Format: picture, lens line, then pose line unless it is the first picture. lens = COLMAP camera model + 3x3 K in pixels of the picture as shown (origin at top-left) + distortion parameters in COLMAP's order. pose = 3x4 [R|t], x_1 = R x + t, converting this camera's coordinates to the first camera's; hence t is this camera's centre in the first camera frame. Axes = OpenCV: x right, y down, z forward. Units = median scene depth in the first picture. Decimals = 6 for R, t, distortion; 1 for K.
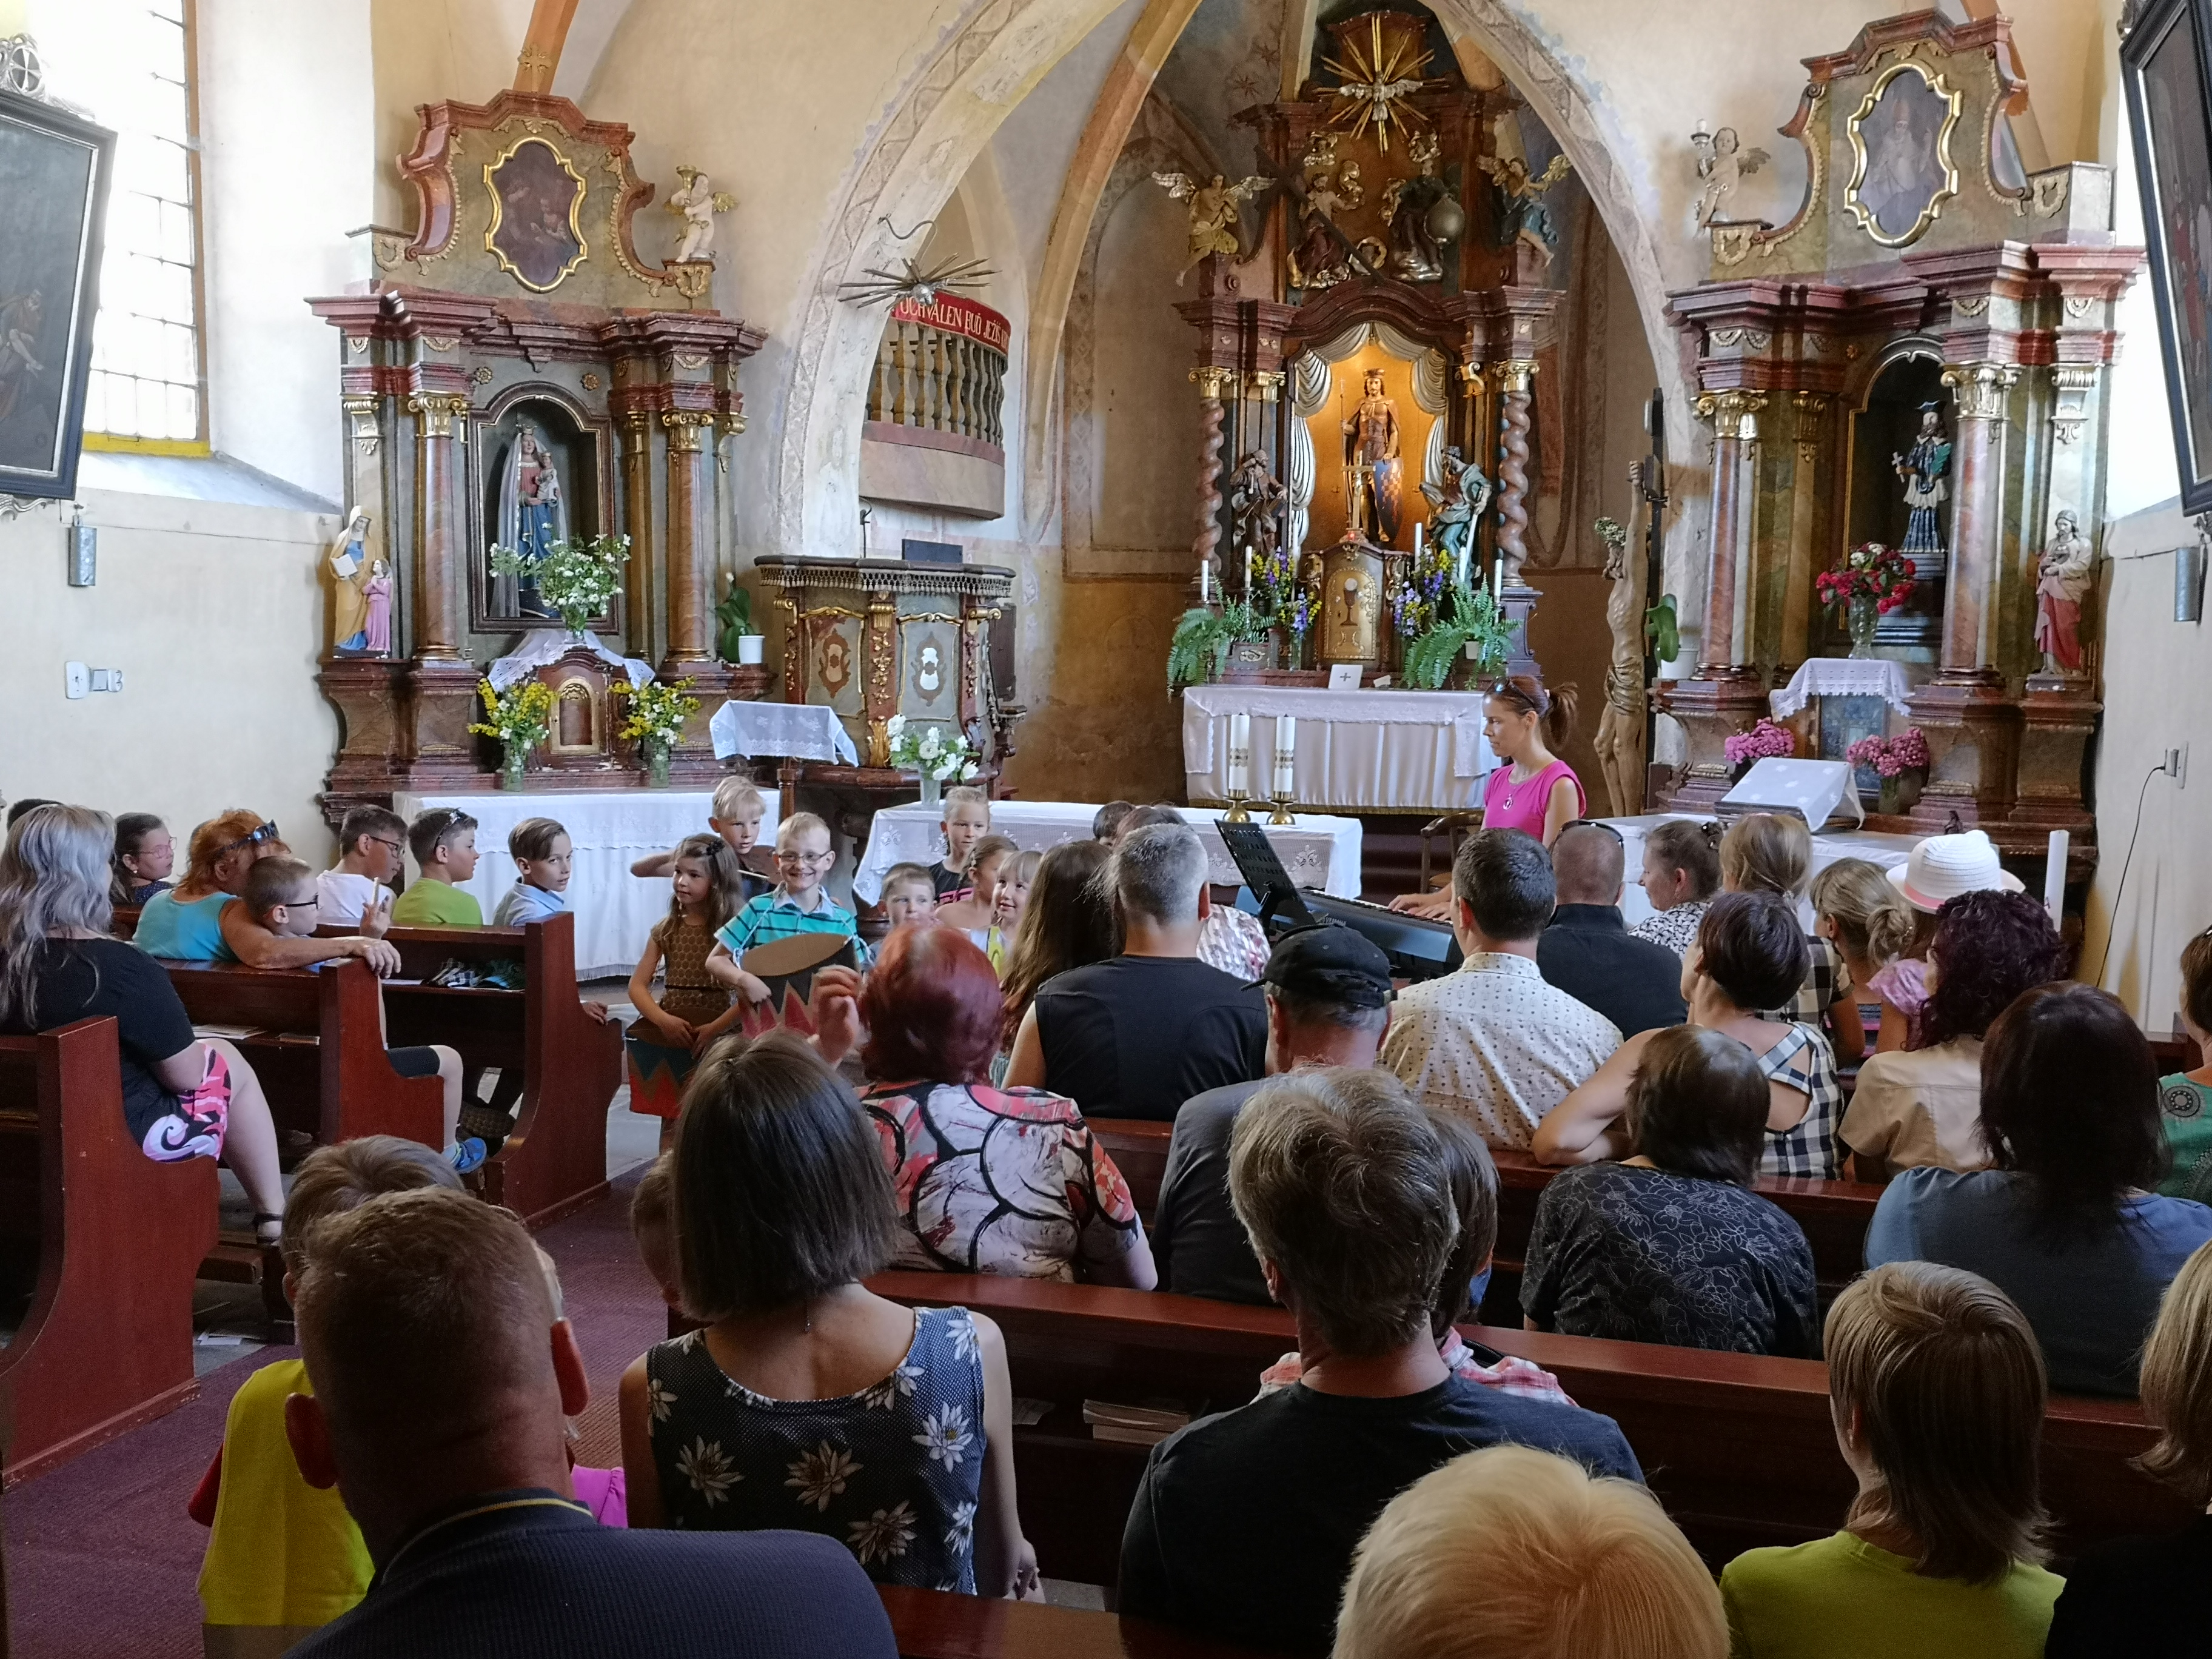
lens RADIAL K [[2241.3, 0, 1096.3], [0, 2241.3, 834.3], [0, 0, 1]] dist [0.143449, -0.435367]
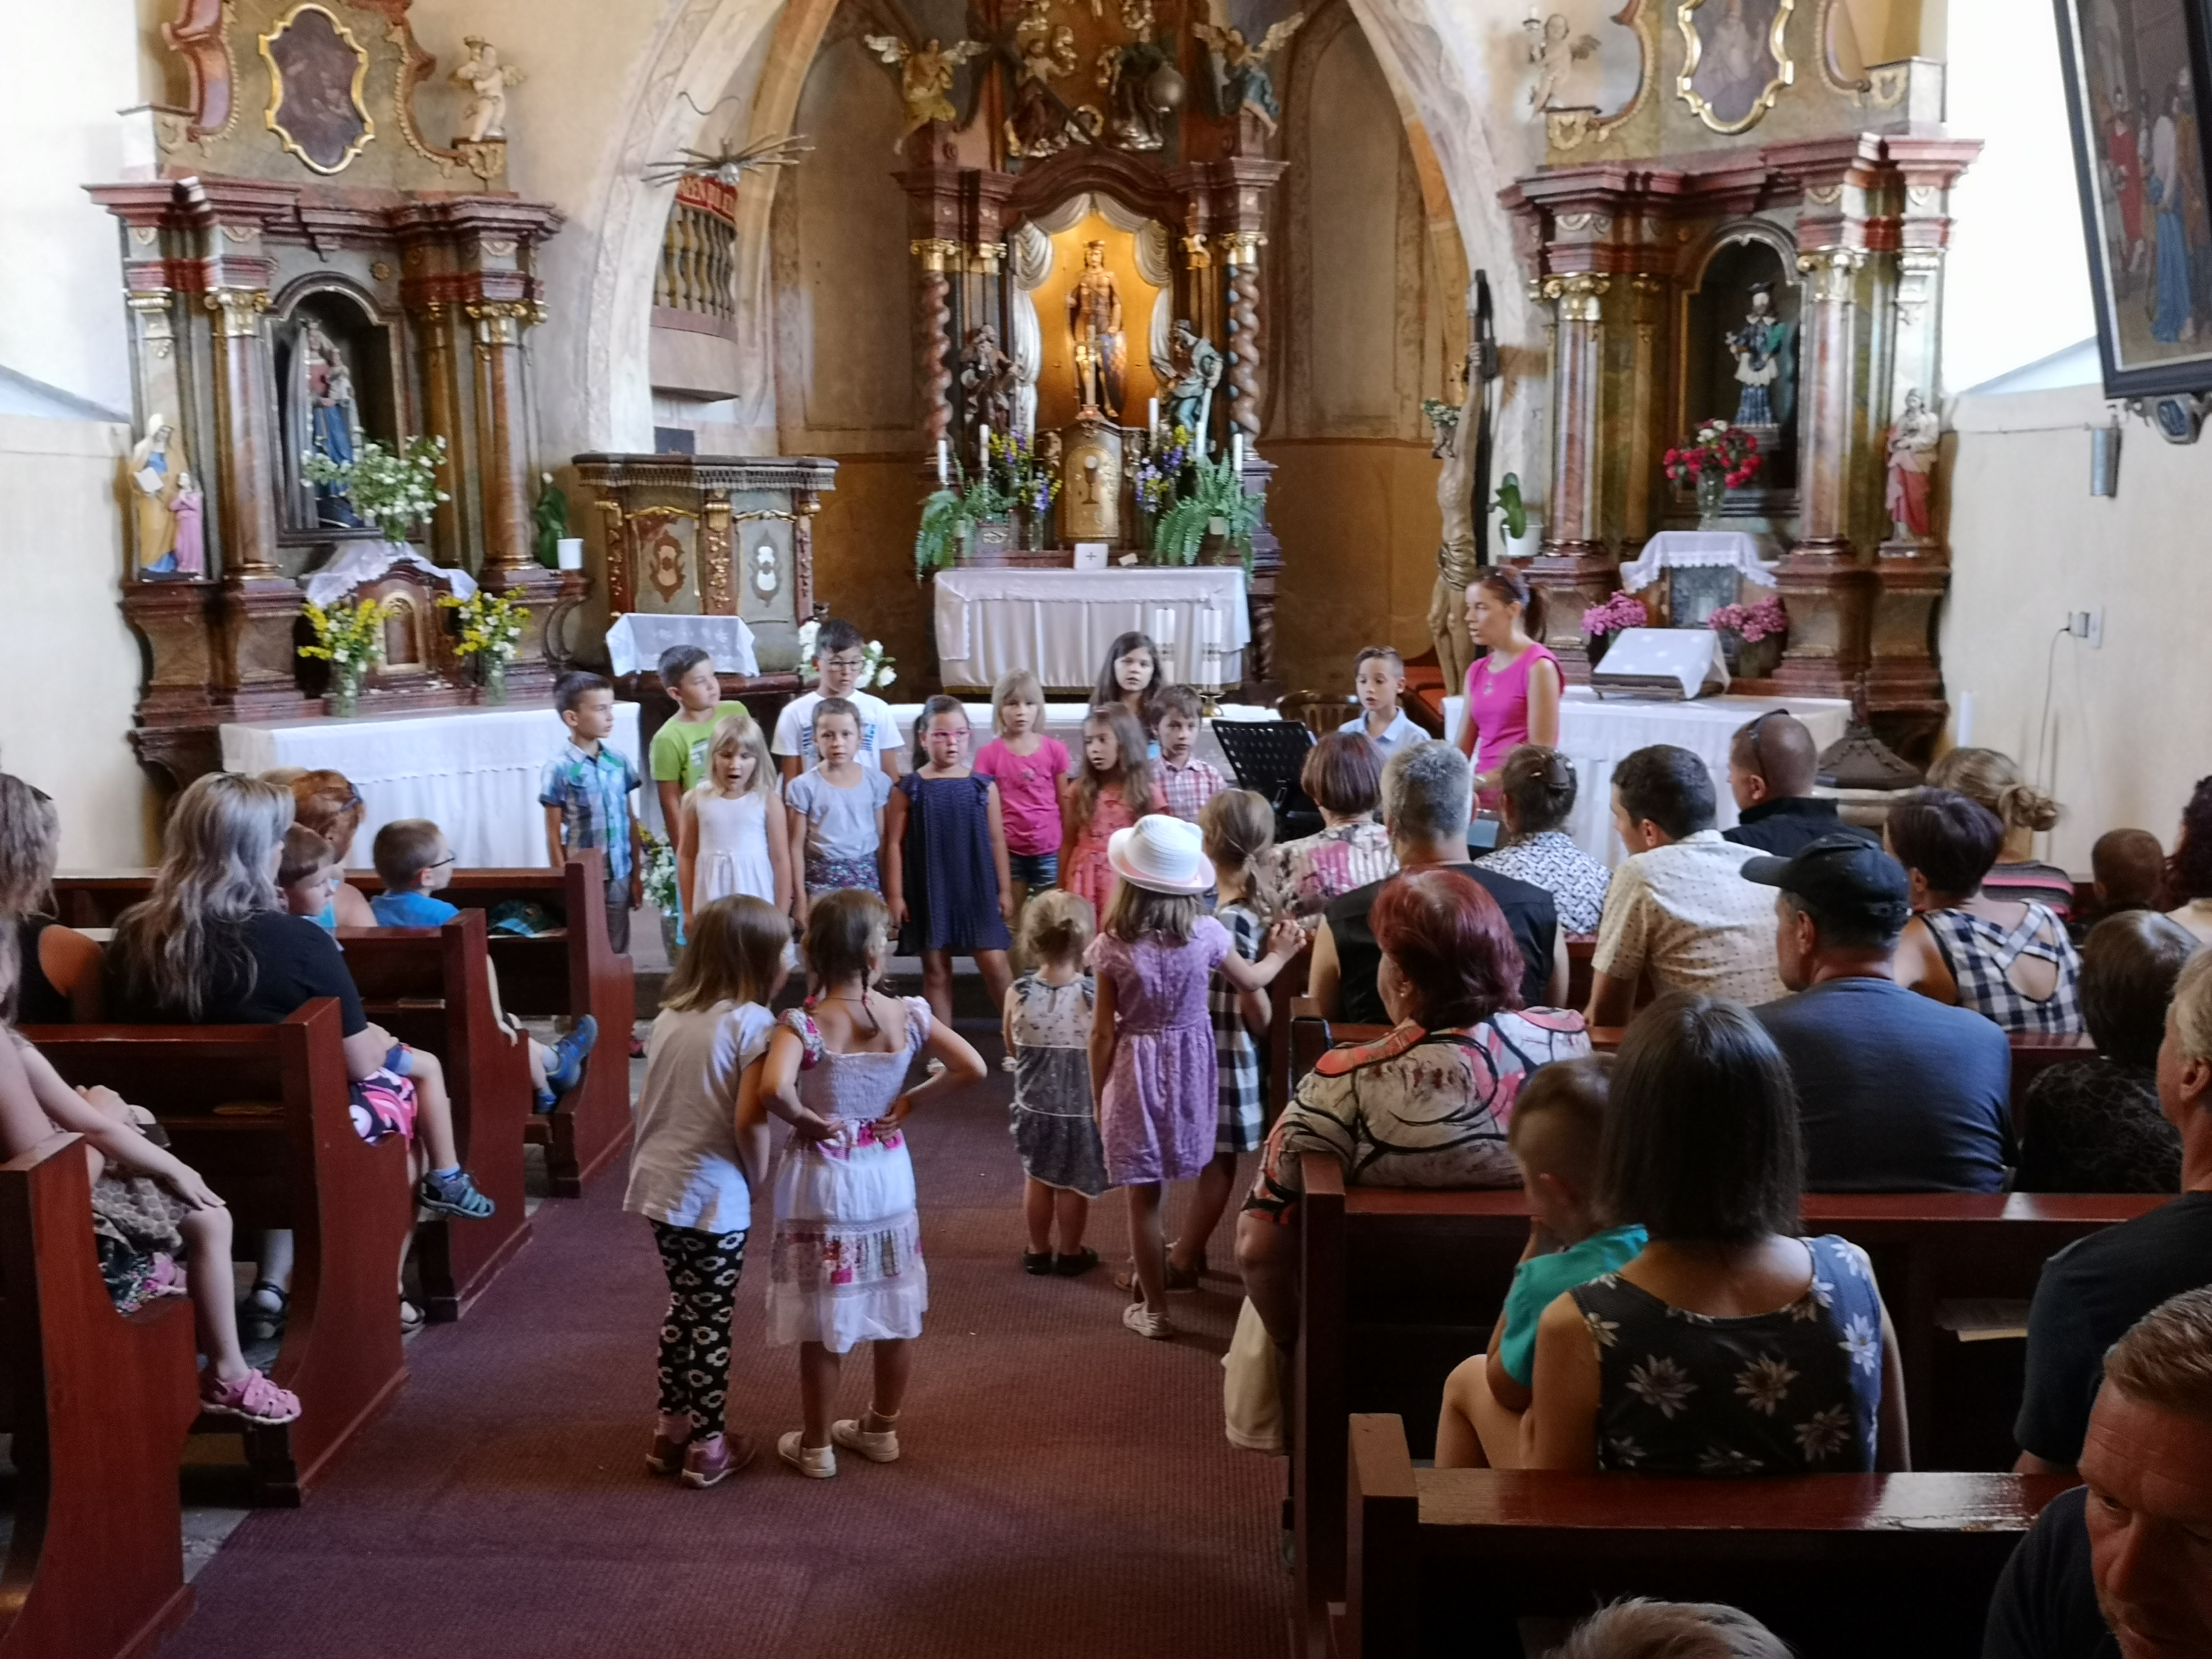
lens RADIAL K [[2292.8, 0, 1093.8], [0, 2292.8, 834.5], [0, 0, 1]] dist [0.145363, -0.499321]
pose [[0.977529, -0.059227, 0.202308, -0.144490], [0.047582, 0.996944, 0.061954, -0.014427], [-0.205359, -0.050936, 0.977360, -0.001754]]
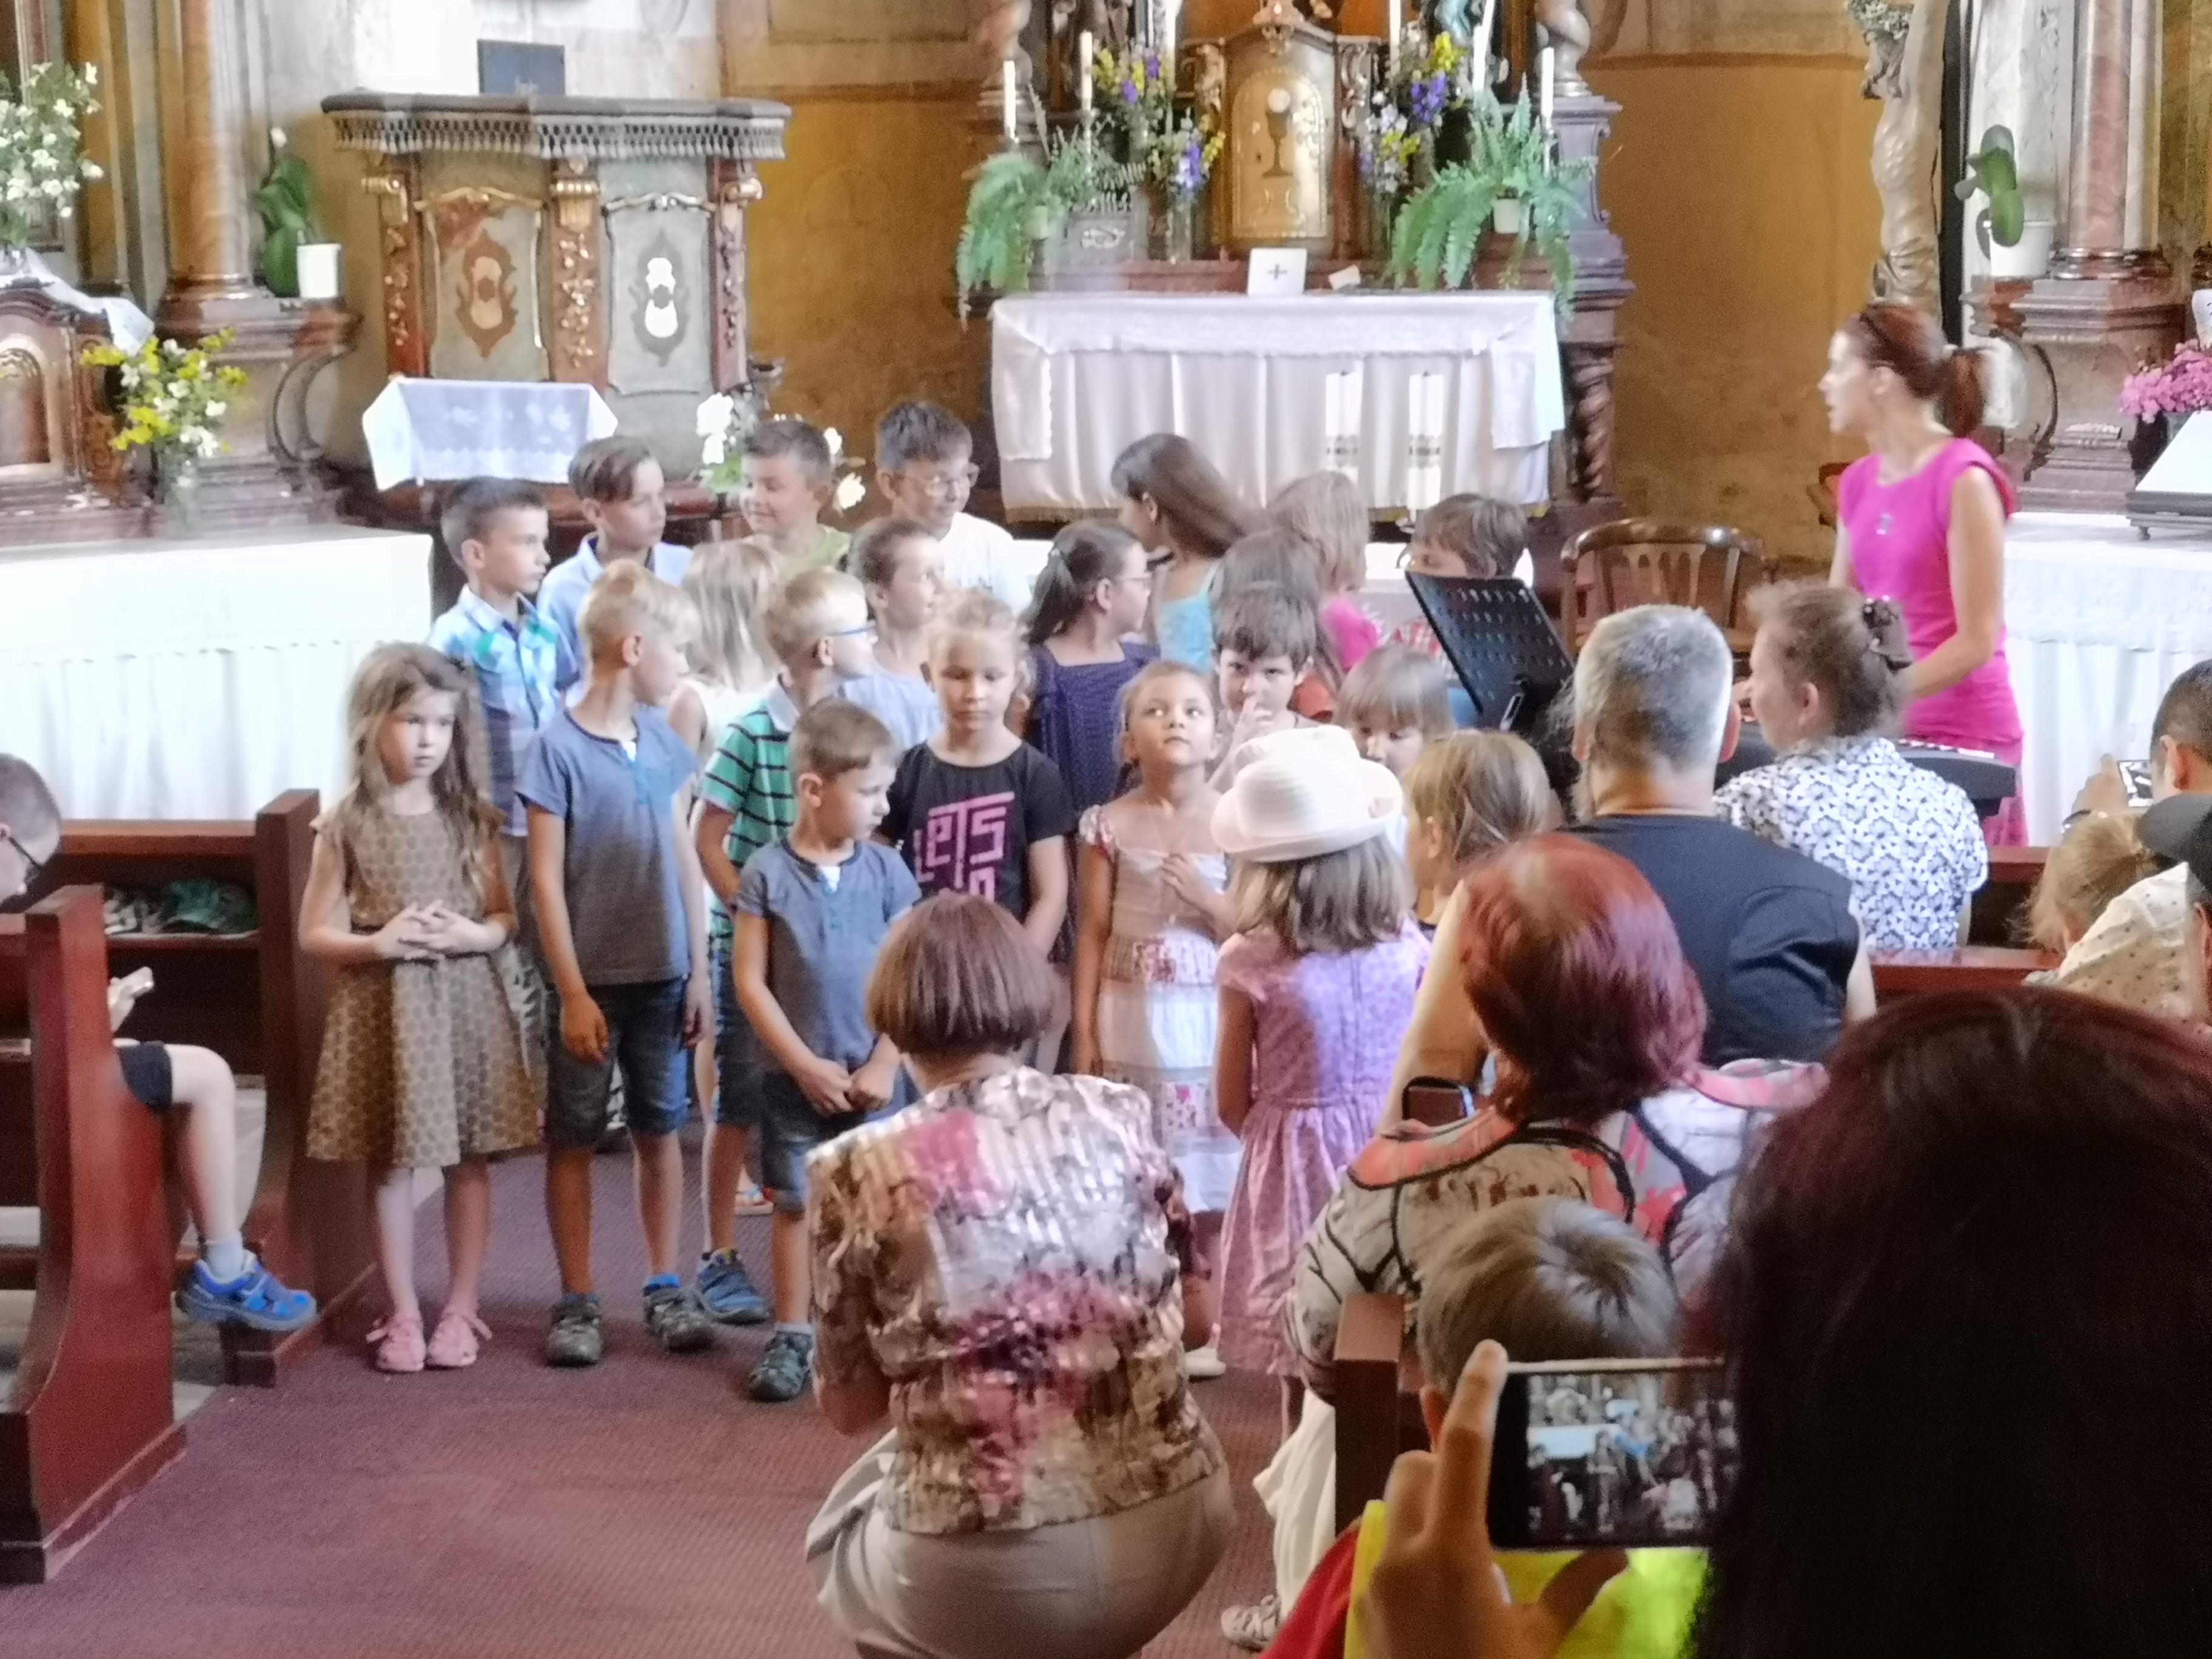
lens RADIAL K [[4266.2, 0, 1094.5], [0, 4266.2, 832.4], [0, 0, 1]] dist [0.151789, -0.442265]
pose [[0.988879, -0.051556, 0.139502, -0.122537], [0.041890, 0.996571, 0.071360, -0.014391], [-0.142703, -0.064722, 0.987647, -0.047720]]
